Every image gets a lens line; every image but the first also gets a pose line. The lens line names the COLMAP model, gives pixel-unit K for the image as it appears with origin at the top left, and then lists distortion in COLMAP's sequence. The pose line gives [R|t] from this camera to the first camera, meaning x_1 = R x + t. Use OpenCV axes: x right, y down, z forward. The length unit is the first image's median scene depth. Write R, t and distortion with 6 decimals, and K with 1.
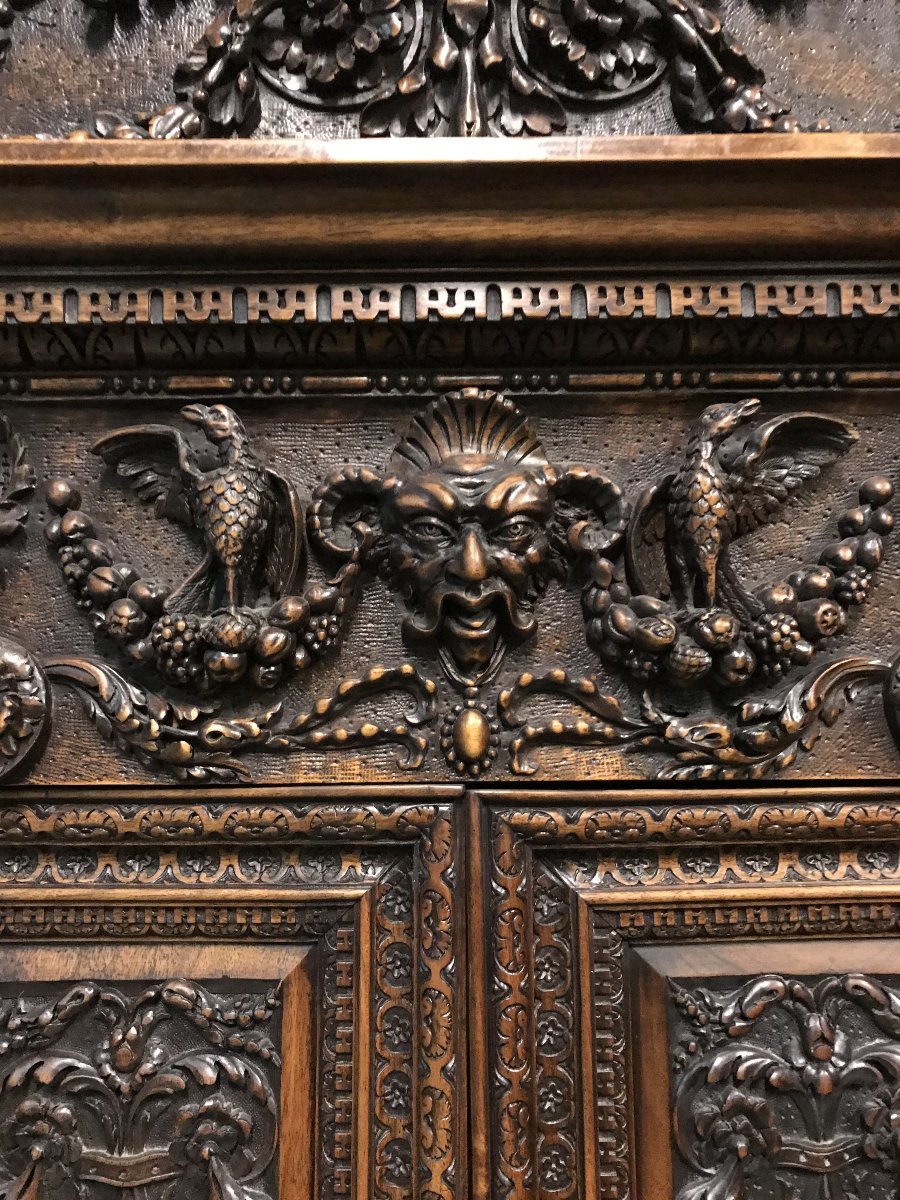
lens RADIAL K [[983.2, 0, 450.0], [0, 983.2, 600.0], [0, 0, 1]] dist [0.079506, -0.216982]
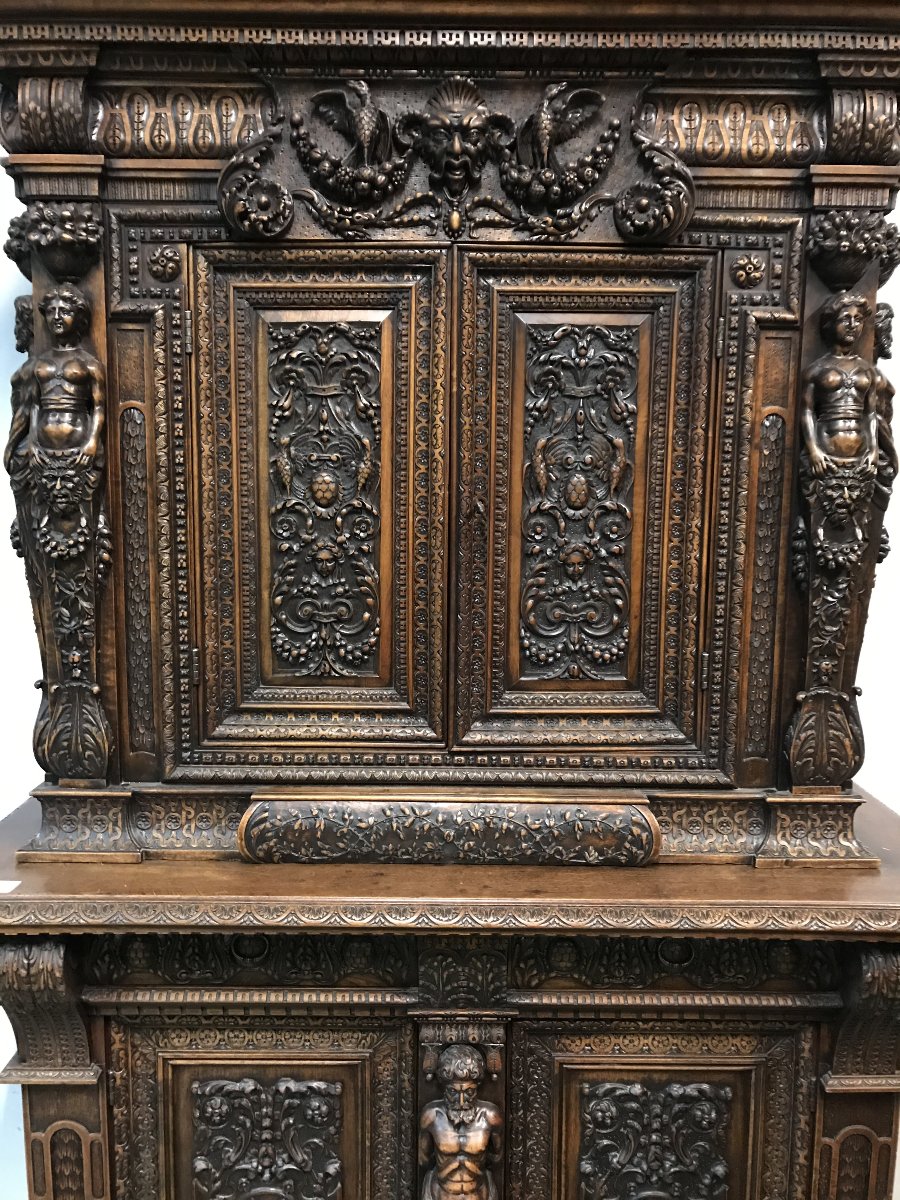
lens RADIAL K [[980.0, 0, 442.3], [0, 980.0, 600.4], [0, 0, 1]] dist [0.009687, 0.011674]
pose [[0.999818, 0.018932, 0.002379, 0.001491], [-0.018970, 0.972766, 0.231012, 0.519961], [0.002060, -0.231015, 0.972948, -1.797625]]
